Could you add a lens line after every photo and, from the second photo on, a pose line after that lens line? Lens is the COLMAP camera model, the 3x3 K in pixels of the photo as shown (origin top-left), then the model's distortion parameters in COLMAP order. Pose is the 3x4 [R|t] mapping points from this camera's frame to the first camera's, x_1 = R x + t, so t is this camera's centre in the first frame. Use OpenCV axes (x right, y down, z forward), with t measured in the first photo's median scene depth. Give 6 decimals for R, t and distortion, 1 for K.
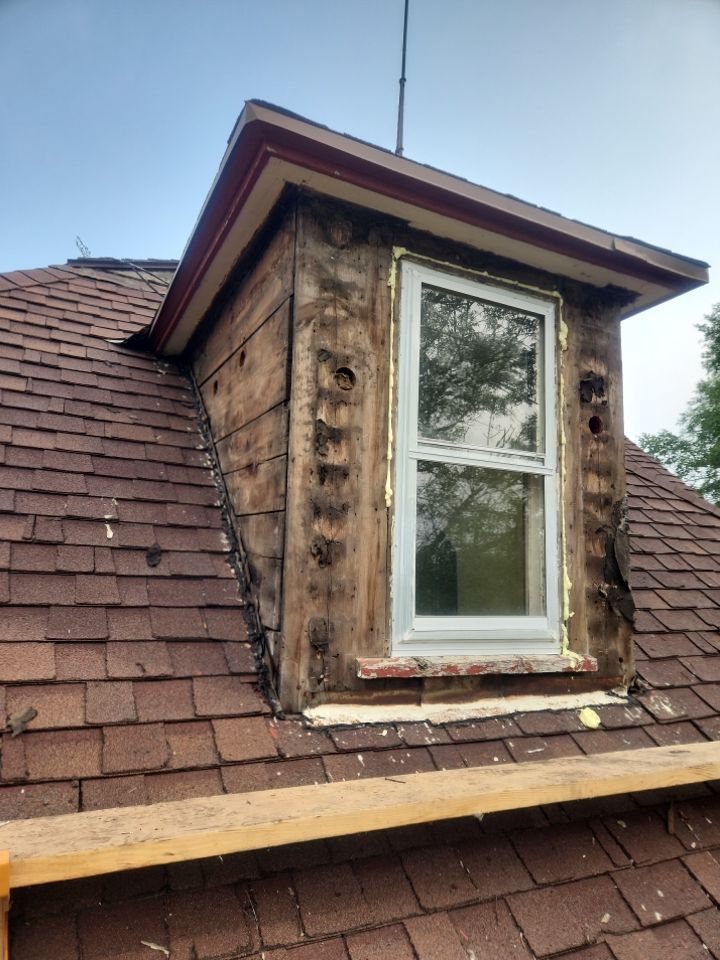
lens RADIAL K [[608.6, 0, 360.0], [0, 608.6, 480.0], [0, 0, 1]] dist [0.118334, -0.109816]
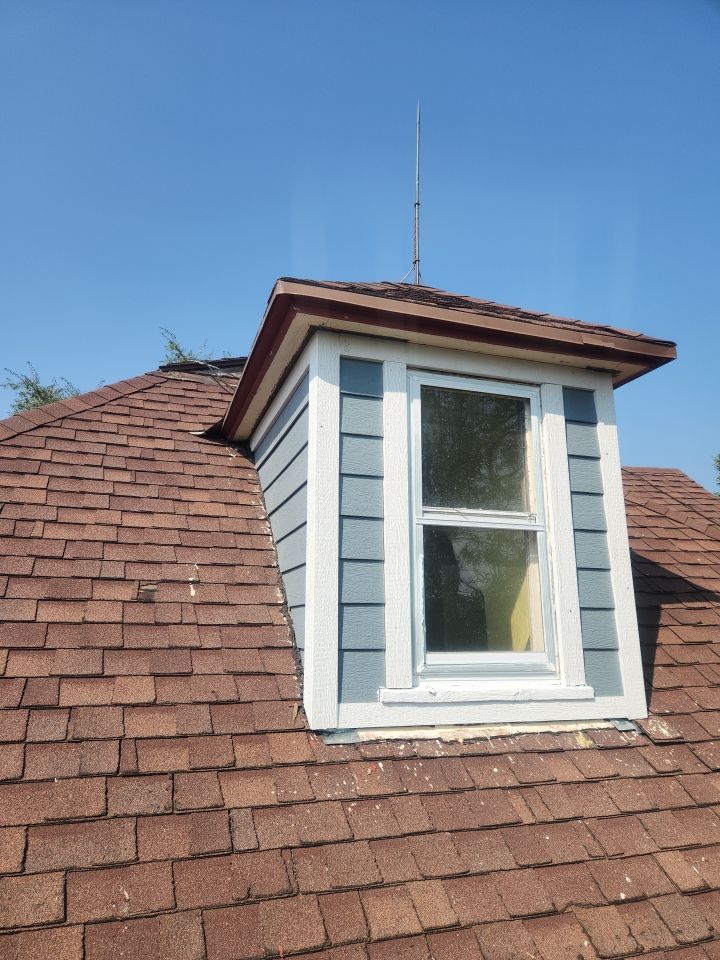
lens RADIAL K [[608.6, 0, 360.0], [0, 608.6, 480.0], [0, 0, 1]] dist [0.118334, -0.109816]
pose [[0.990019, -0.055541, -0.129526, 0.119849], [0.046589, 0.996377, -0.071149, -0.038306], [0.133009, 0.064405, 0.989020, -0.239694]]
